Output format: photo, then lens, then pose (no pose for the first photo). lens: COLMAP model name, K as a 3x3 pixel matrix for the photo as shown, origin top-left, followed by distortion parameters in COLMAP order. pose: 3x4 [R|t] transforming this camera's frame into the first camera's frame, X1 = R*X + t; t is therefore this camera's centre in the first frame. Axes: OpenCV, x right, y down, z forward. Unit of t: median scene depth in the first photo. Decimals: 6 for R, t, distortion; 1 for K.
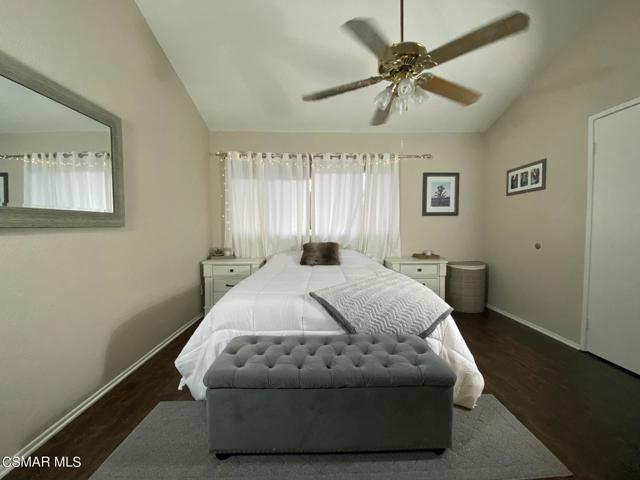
lens RADIAL K [[263.1, 0, 320.6], [0, 263.1, 240.1], [0, 0, 1]] dist [-0.003009, -0.006349]
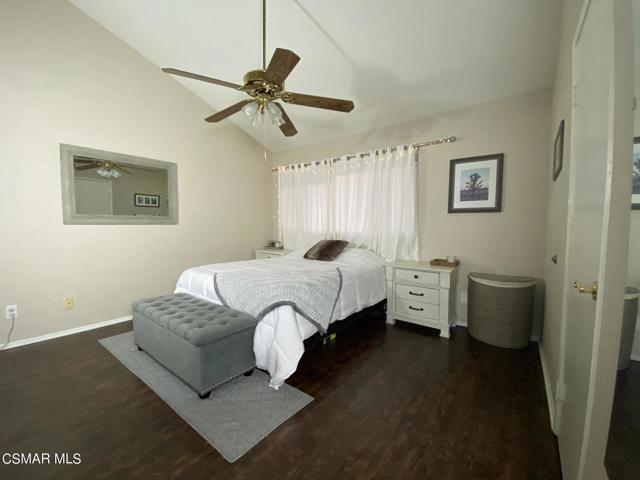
lens RADIAL K [[263.1, 0, 318.8], [0, 263.1, 239.2], [0, 0, 1]] dist [-0.003009, -0.006349]
pose [[0.776058, 0.042006, -0.629261, 0.601960], [-0.039347, 0.999060, 0.018165, -0.011425], [0.629433, 0.010662, 0.776982, 0.117726]]
